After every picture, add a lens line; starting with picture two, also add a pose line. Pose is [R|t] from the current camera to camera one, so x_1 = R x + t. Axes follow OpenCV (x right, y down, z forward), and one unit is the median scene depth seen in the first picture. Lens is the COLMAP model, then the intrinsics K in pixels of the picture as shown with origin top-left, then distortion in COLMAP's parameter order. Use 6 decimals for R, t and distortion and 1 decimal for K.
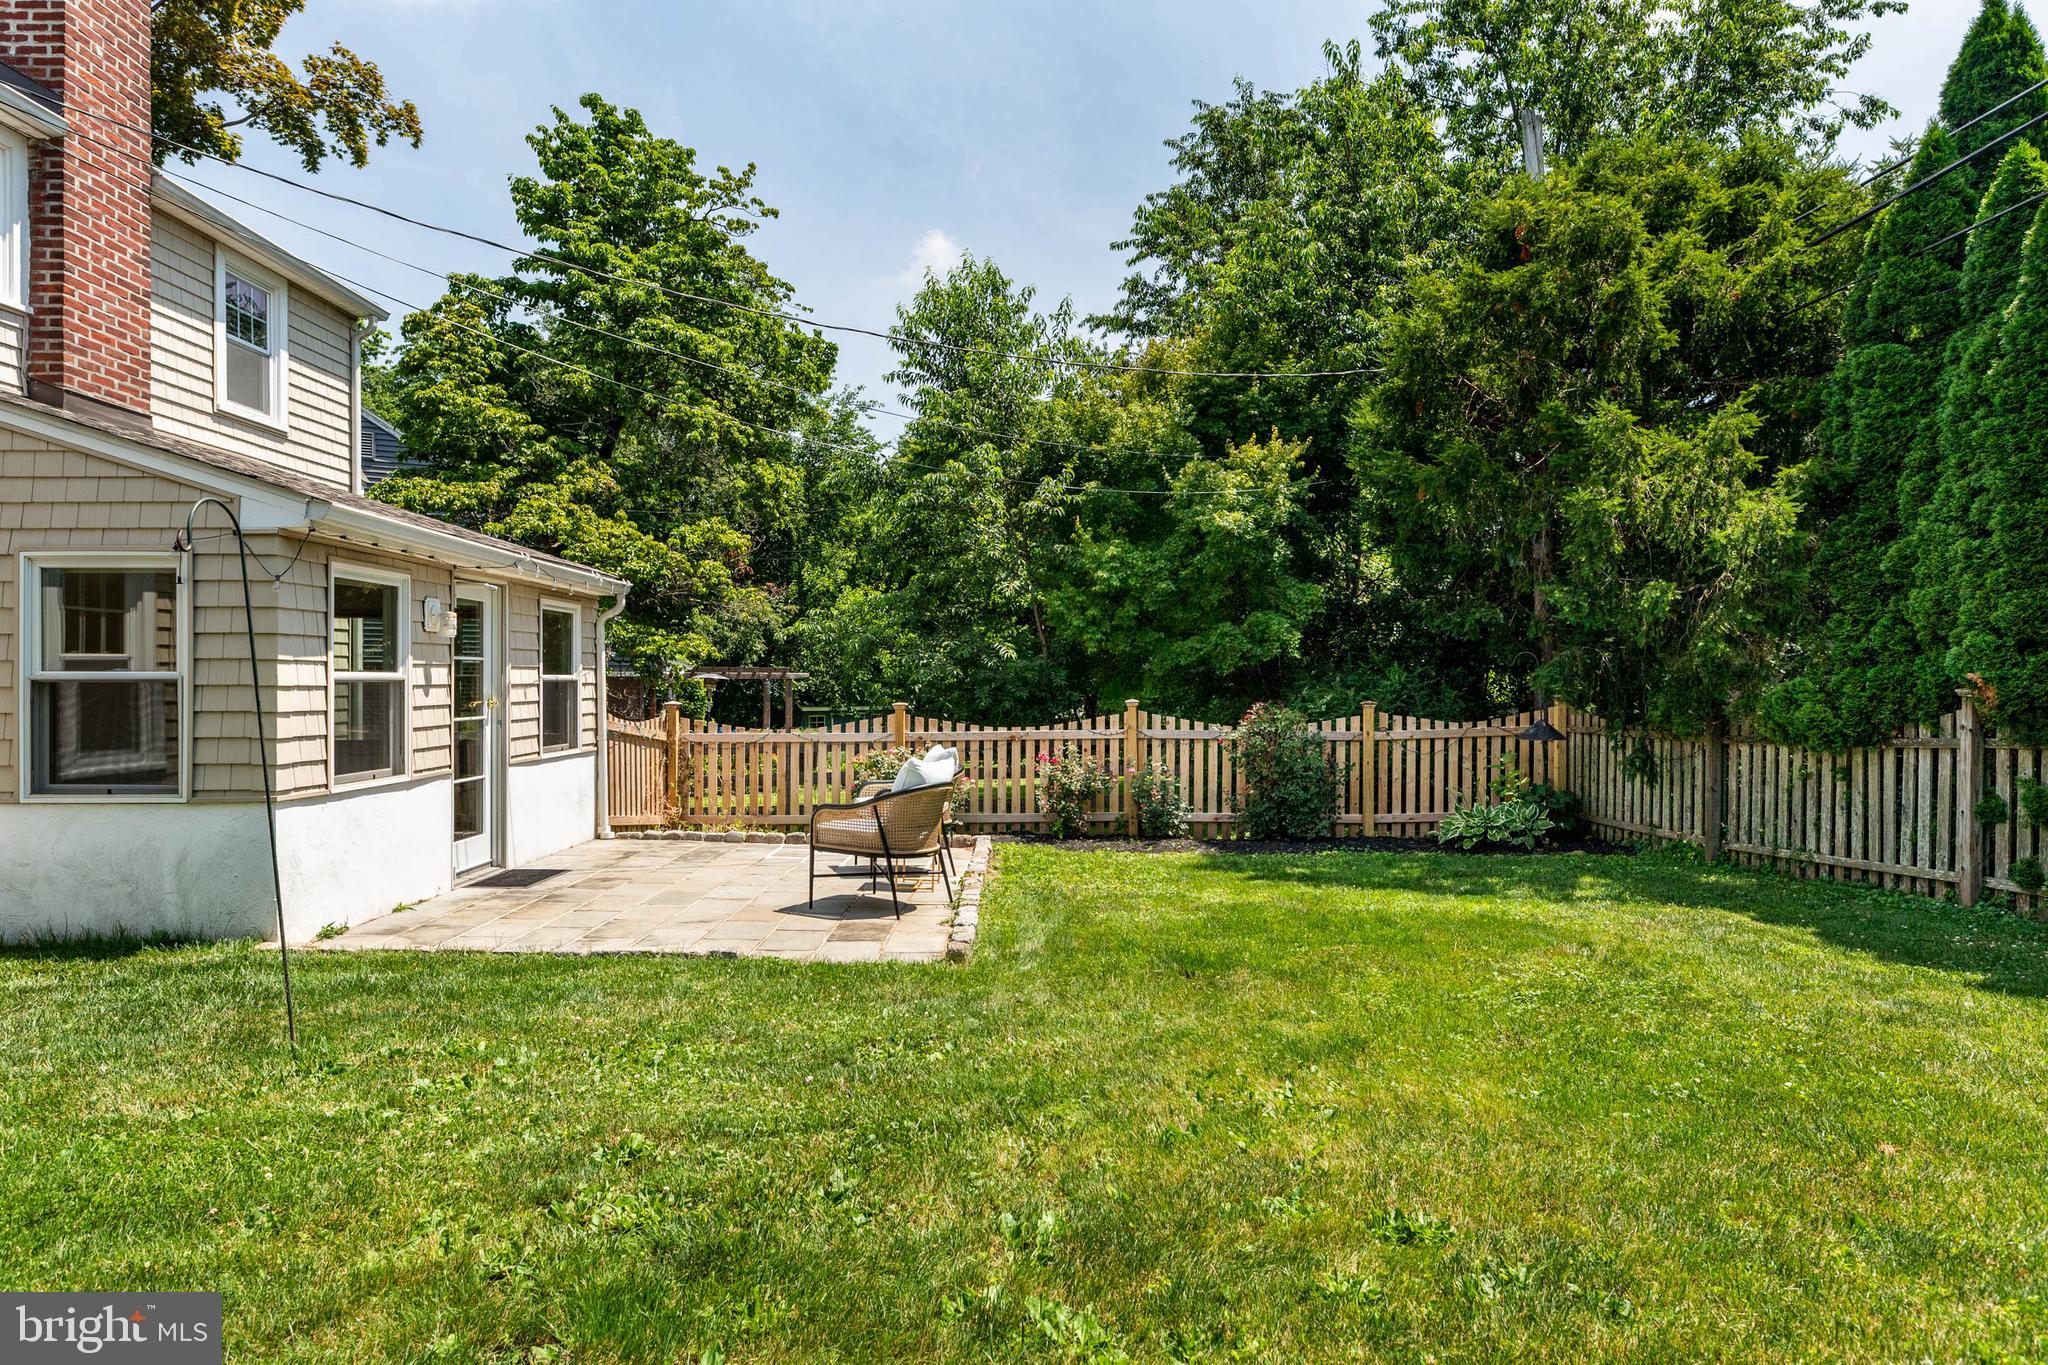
lens RADIAL K [[1182.3, 0, 1023.2], [0, 1182.3, 687.2], [0, 0, 1]] dist [0.003059, -0.003935]
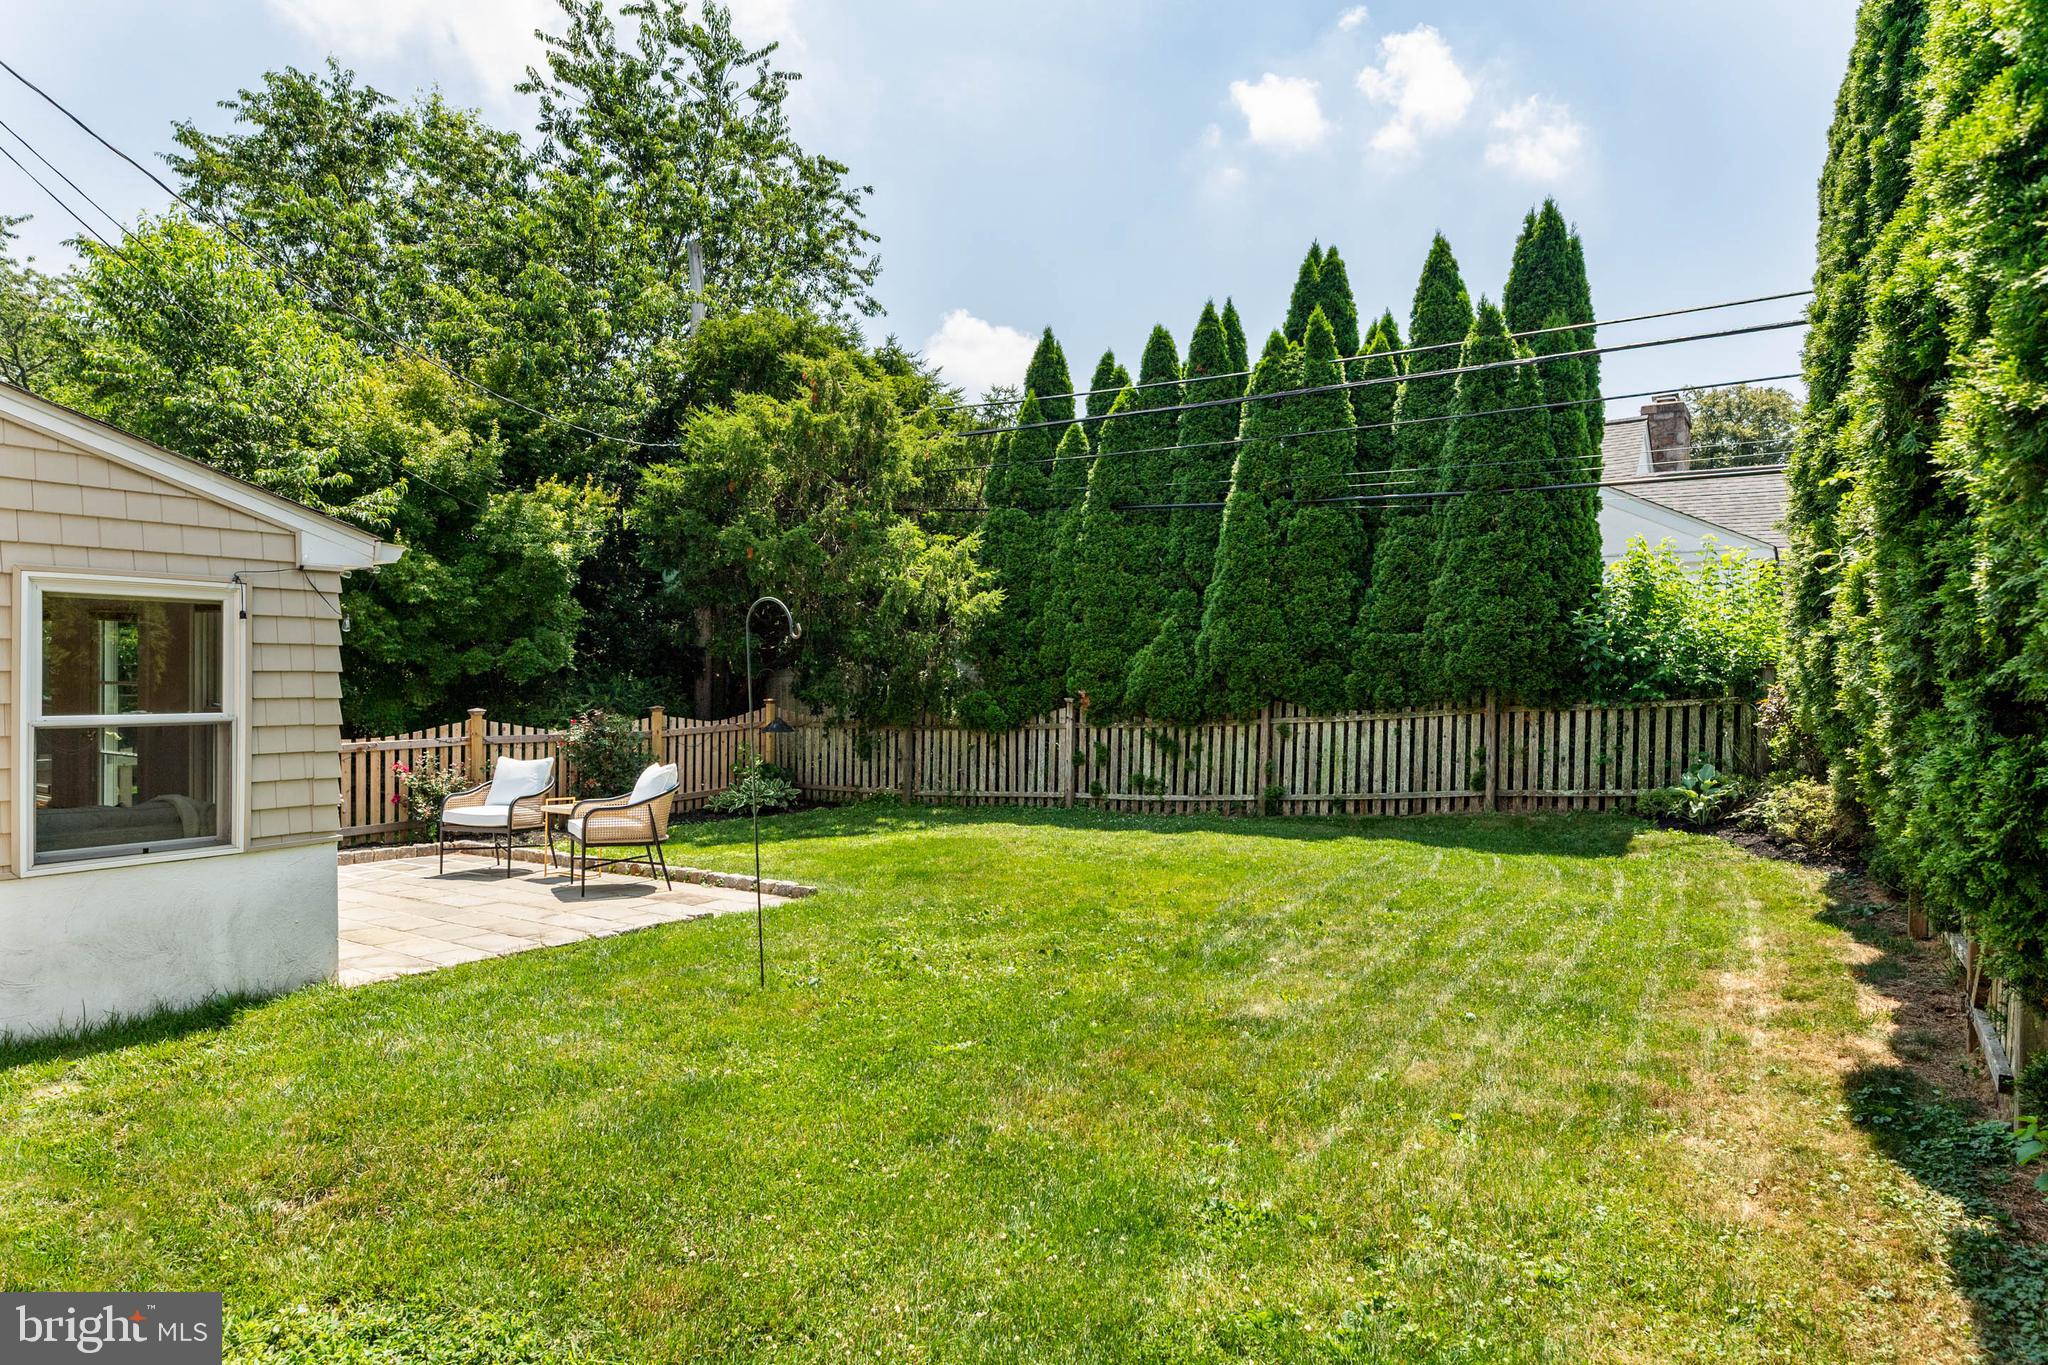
lens RADIAL K [[1182.3, 0, 1031.5], [0, 1182.3, 687.1], [0, 0, 1]] dist [0.003059, -0.003935]
pose [[0.546359, -0.005073, 0.837536, -0.777605], [-0.003871, 0.999956, 0.008582, -0.029758], [-0.837542, -0.007931, 0.546315, -0.019323]]
